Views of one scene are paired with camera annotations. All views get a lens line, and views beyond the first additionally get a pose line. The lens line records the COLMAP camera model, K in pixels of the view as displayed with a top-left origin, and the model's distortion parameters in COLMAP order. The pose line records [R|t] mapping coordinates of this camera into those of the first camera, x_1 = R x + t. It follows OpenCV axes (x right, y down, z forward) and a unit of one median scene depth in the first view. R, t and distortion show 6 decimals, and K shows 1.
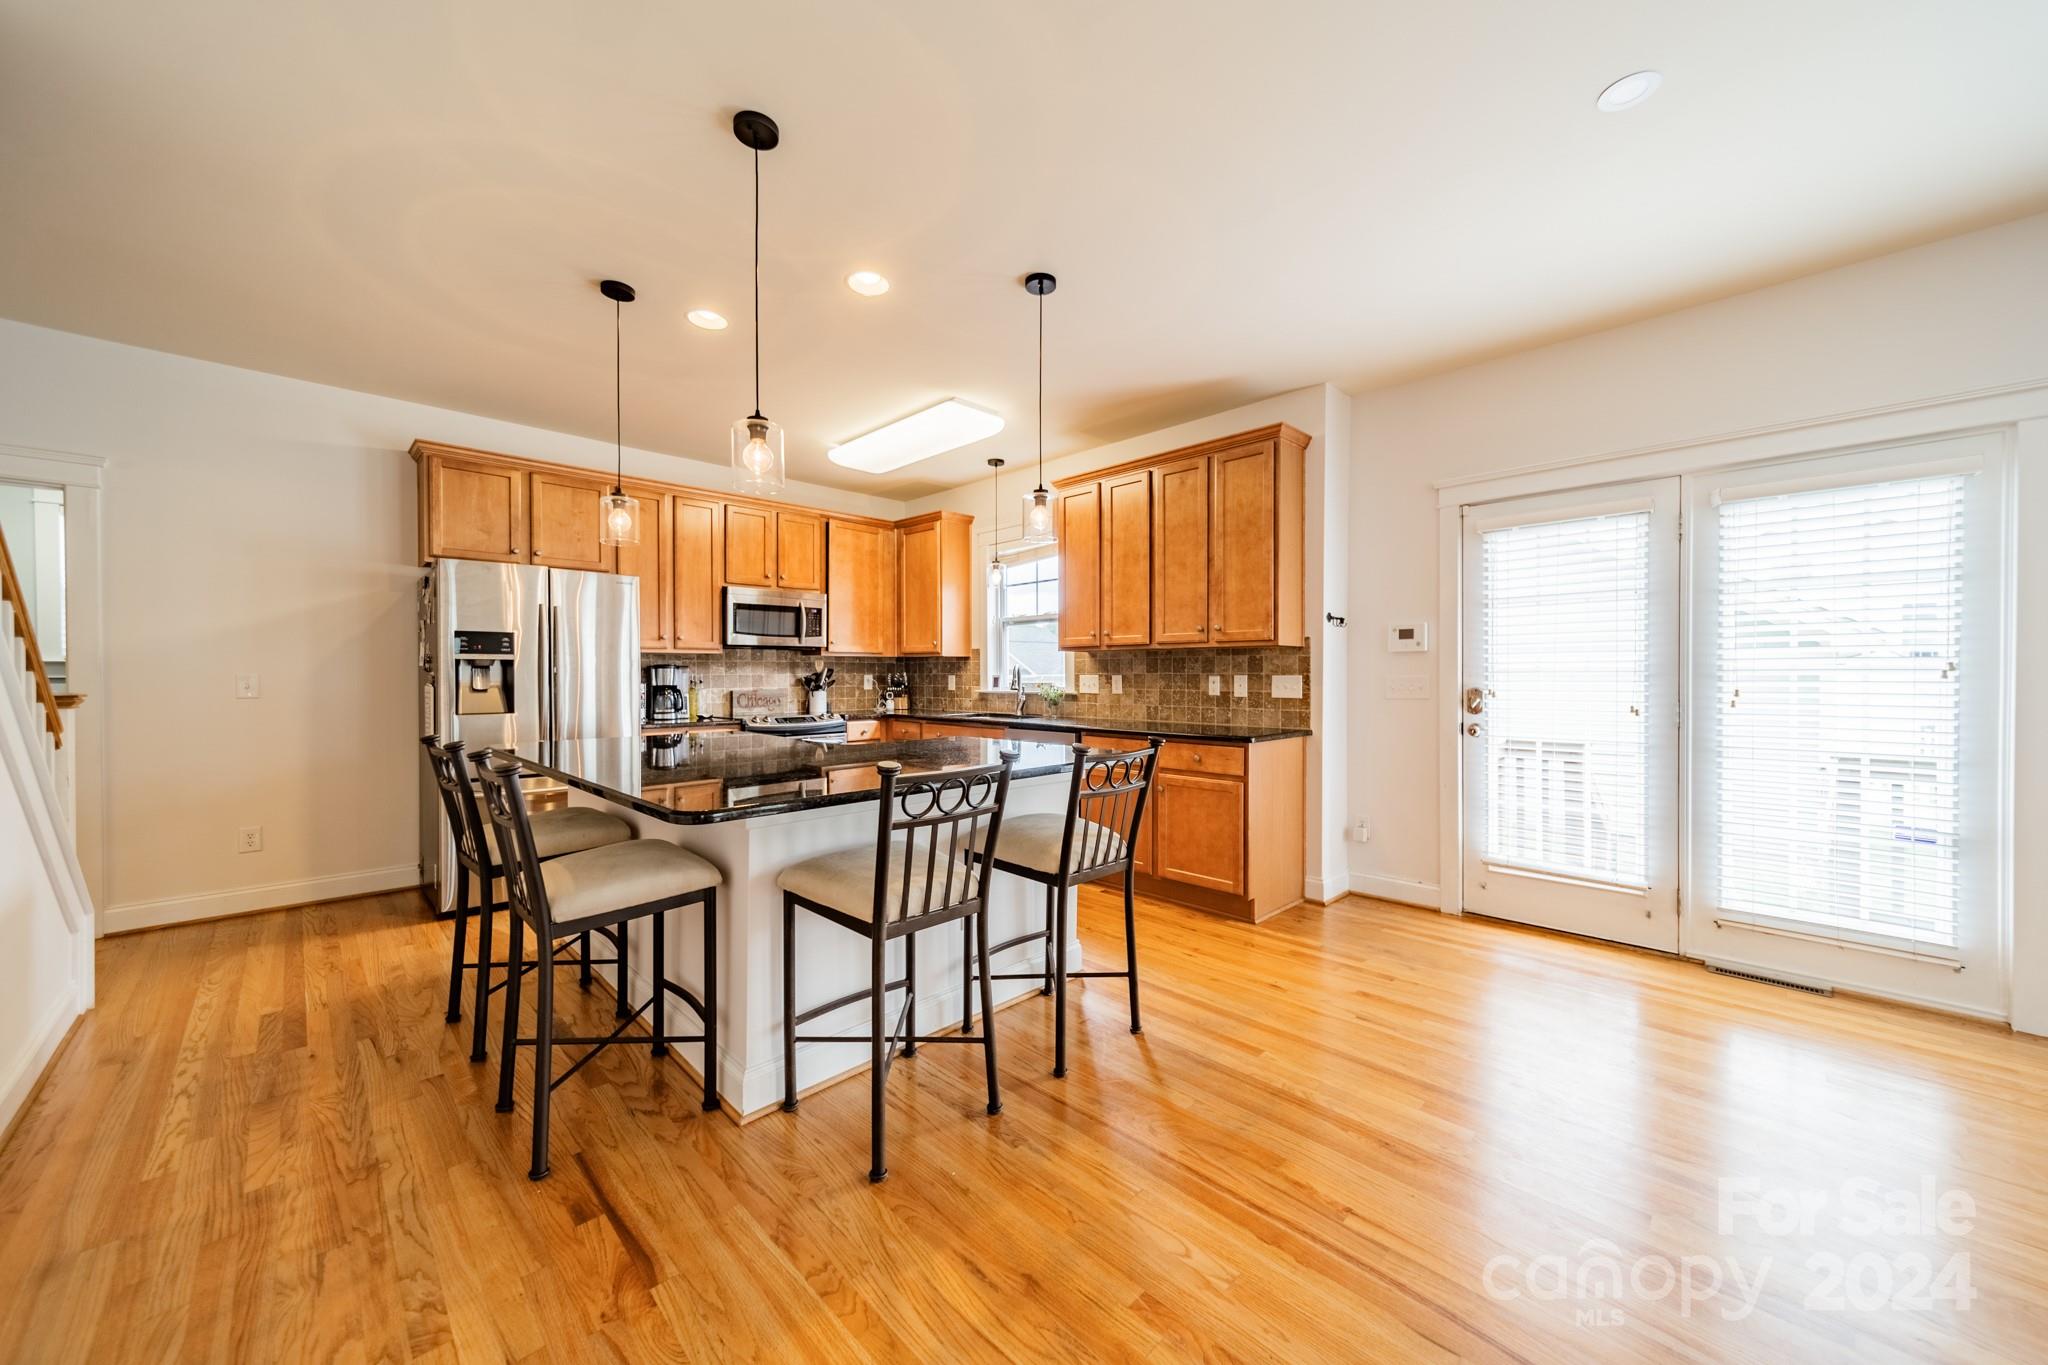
lens RADIAL K [[737.3, 0, 1024.0], [0, 737.3, 677.5], [0, 0, 1]] dist [0.005485, 0.000278]
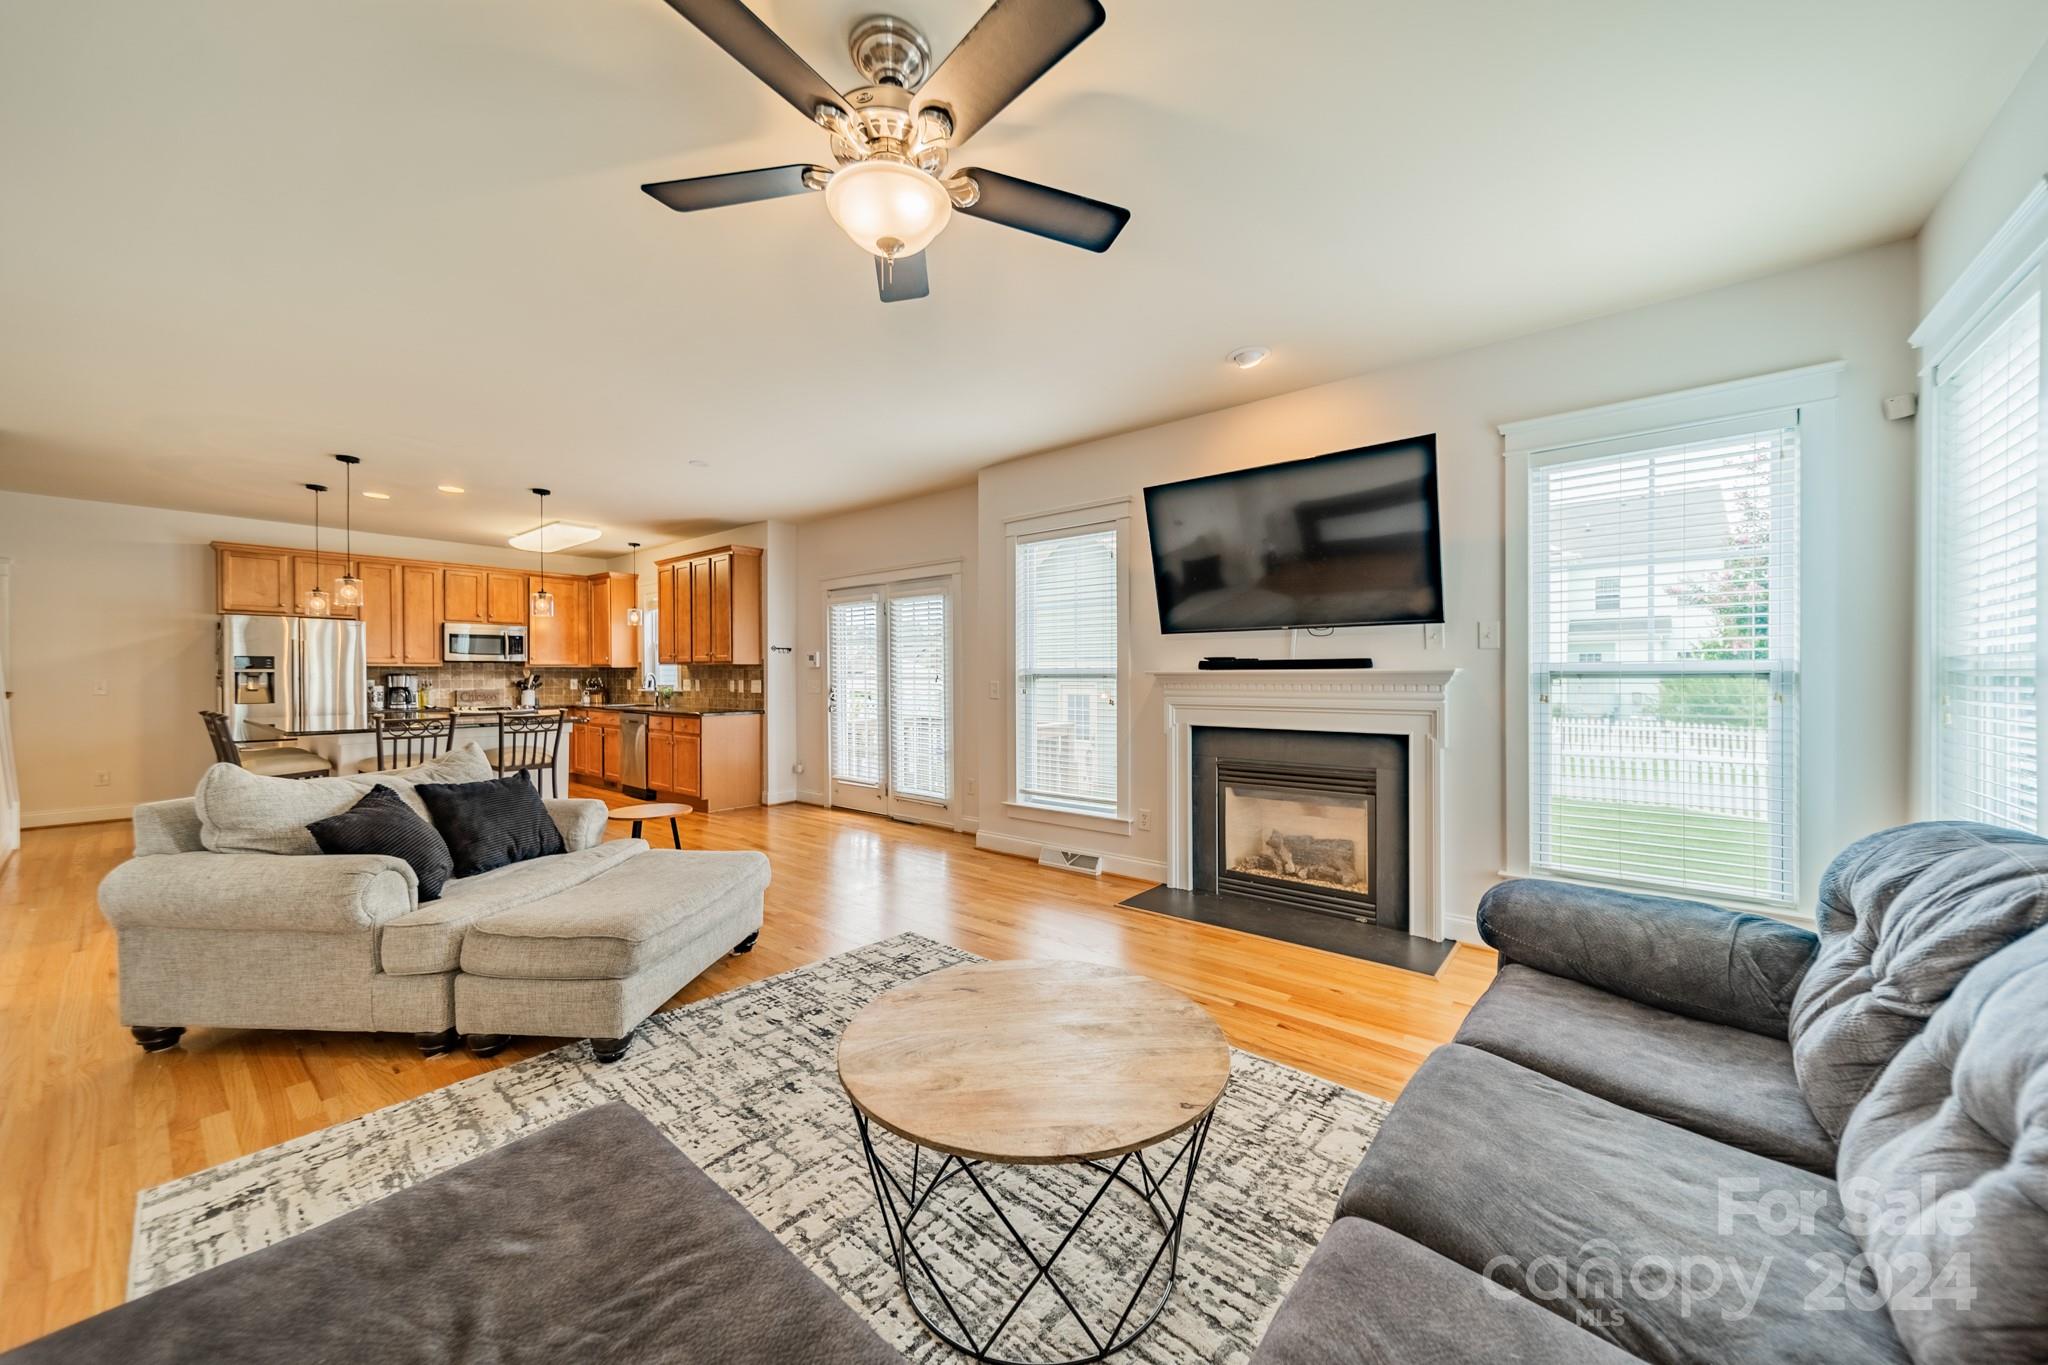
lens RADIAL K [[734.1, 0, 1027.5], [0, 734.1, 679.1], [0, 0, 1]] dist [0.008927, -0.000218]
pose [[0.994529, -0.001412, 0.104456, 0.762859], [0.001256, 0.999998, 0.001568, -0.007558], [-0.104458, -0.001428, 0.994528, -0.785764]]
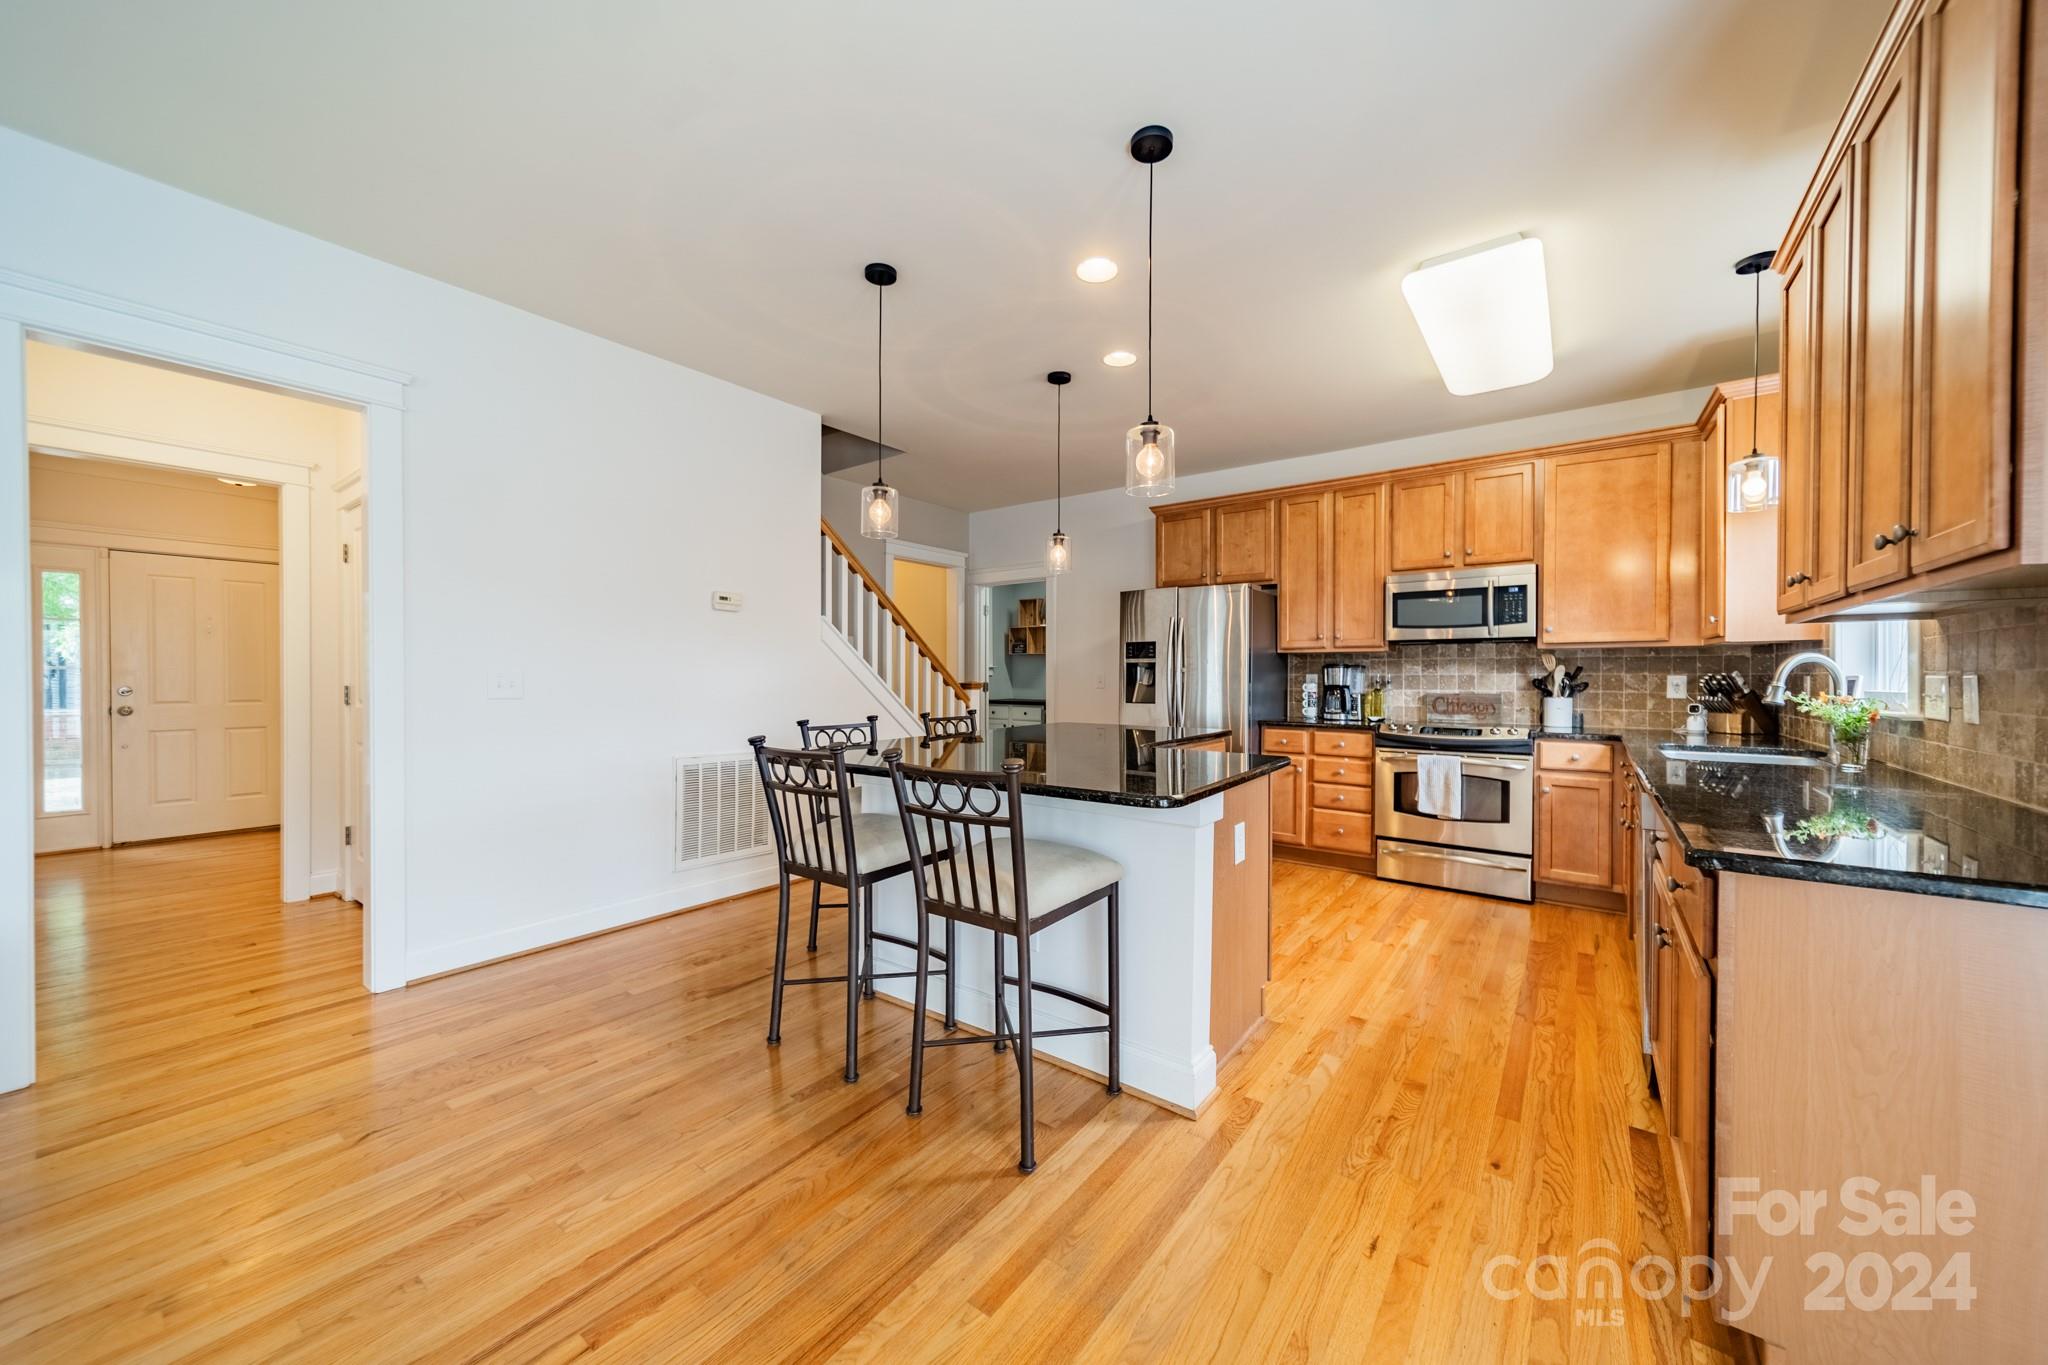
lens RADIAL K [[737.3, 0, 1024.0], [0, 737.3, 677.5], [0, 0, 1]] dist [0.005485, 0.000278]
pose [[0.143901, 0.003583, -0.989586, 0.487082], [-0.006923, 0.999973, 0.002614, 0.000687], [0.989568, 0.006475, 0.143922, 0.506096]]
